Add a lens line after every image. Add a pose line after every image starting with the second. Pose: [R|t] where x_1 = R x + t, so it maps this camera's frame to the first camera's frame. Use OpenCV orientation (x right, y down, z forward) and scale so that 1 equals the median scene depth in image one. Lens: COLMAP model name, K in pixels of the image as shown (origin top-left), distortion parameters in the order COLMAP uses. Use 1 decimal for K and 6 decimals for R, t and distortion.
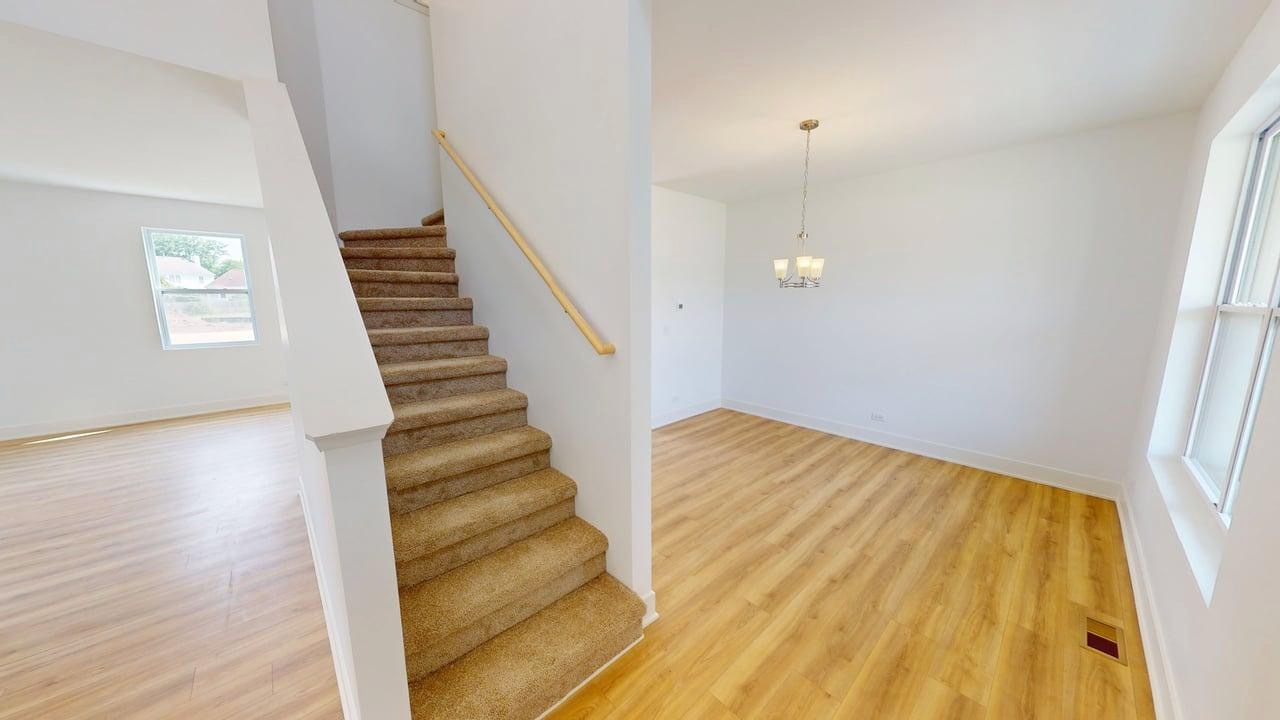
lens RADIAL K [[402.7, 0, 633.0], [0, 402.7, 361.0], [0, 0, 1]] dist [-0.000725, -0.000032]
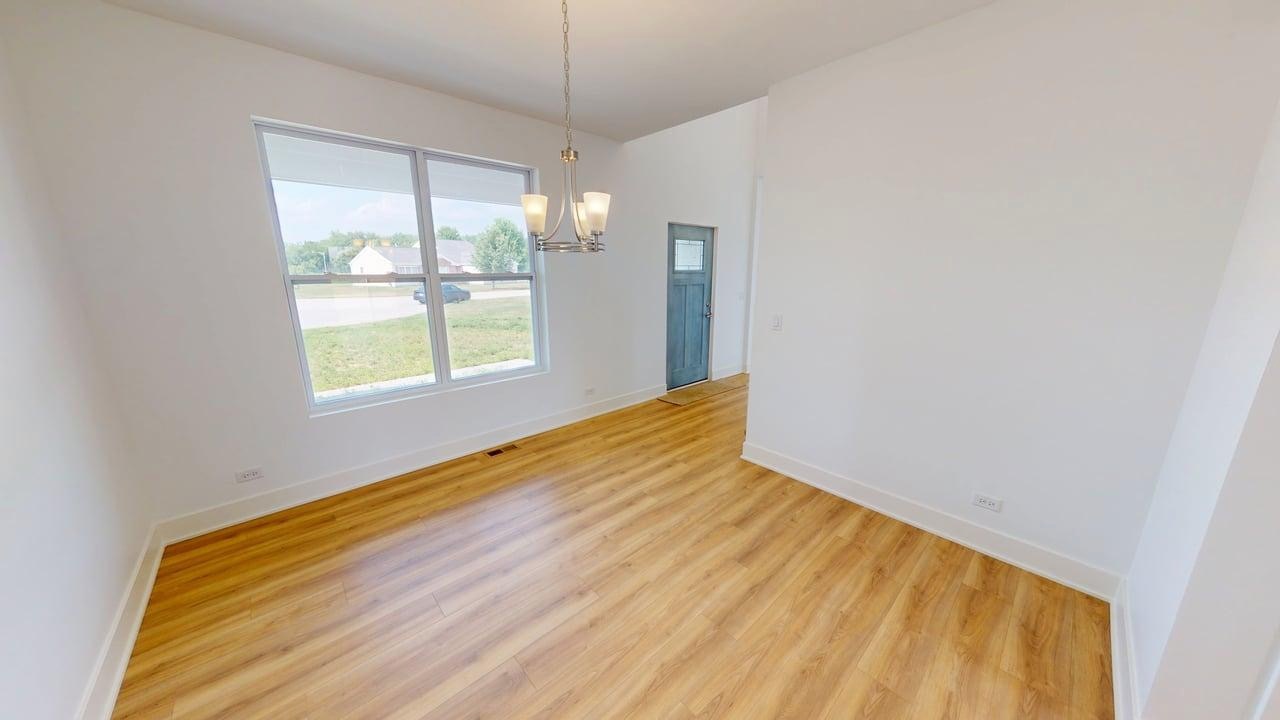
lens RADIAL K [[401.4, 0, 636.0], [0, 401.4, 356.1], [0, 0, 1]] dist [0.011973, -0.000079]
pose [[-0.999995, 0.003162, 0.000088, 0.371787], [0.002970, 0.928982, 0.370113, -0.290895], [0.001089, 0.370111, -0.928987, 1.788760]]
